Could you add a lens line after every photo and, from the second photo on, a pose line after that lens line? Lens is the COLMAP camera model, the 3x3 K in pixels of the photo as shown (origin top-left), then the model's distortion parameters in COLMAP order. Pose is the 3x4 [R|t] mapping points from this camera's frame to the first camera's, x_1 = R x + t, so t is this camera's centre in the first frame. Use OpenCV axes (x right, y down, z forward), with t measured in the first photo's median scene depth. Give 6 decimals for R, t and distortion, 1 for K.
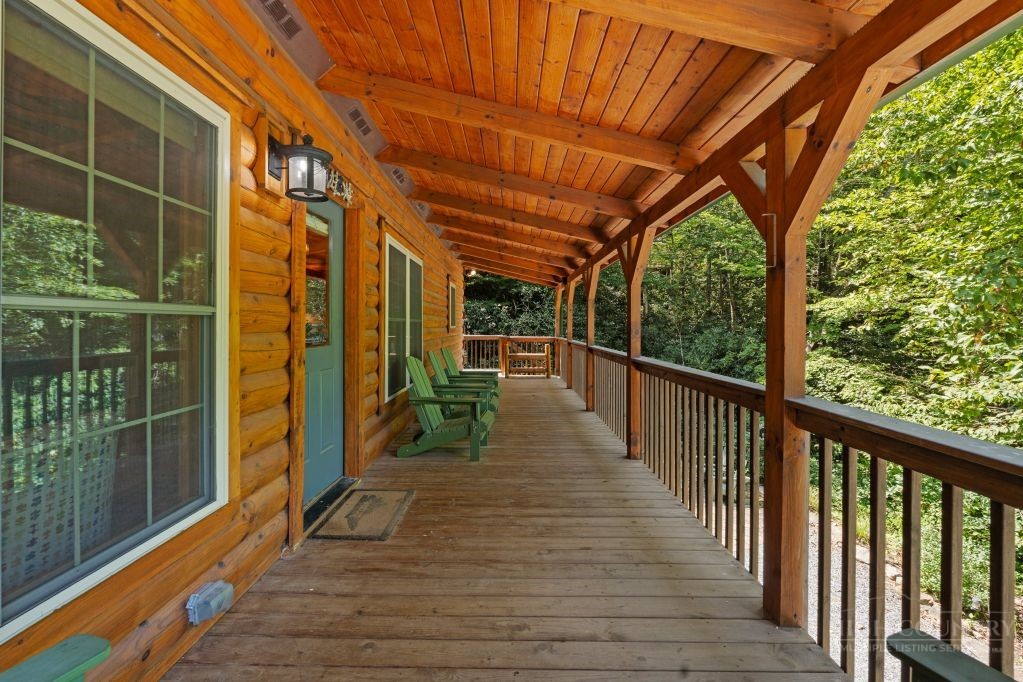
lens RADIAL K [[456.9, 0, 510.8], [0, 456.9, 331.6], [0, 0, 1]] dist [-0.003517, 0.000286]
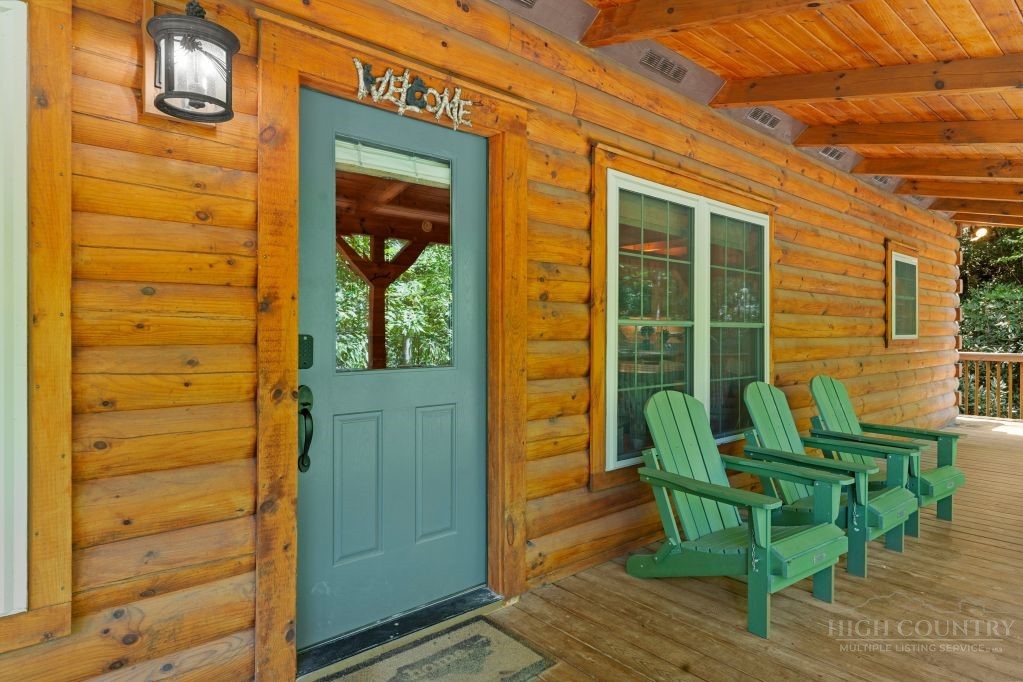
lens RADIAL K [[595.3, 0, 510.8], [0, 595.3, 336.3], [0, 0, 1]] dist [-0.002659, -0.001263]
pose [[0.660017, 0.001811, -0.751248, 0.240991], [-0.009176, 0.999942, -0.005651, -0.005909], [0.751194, 0.010623, 0.659996, 0.510355]]
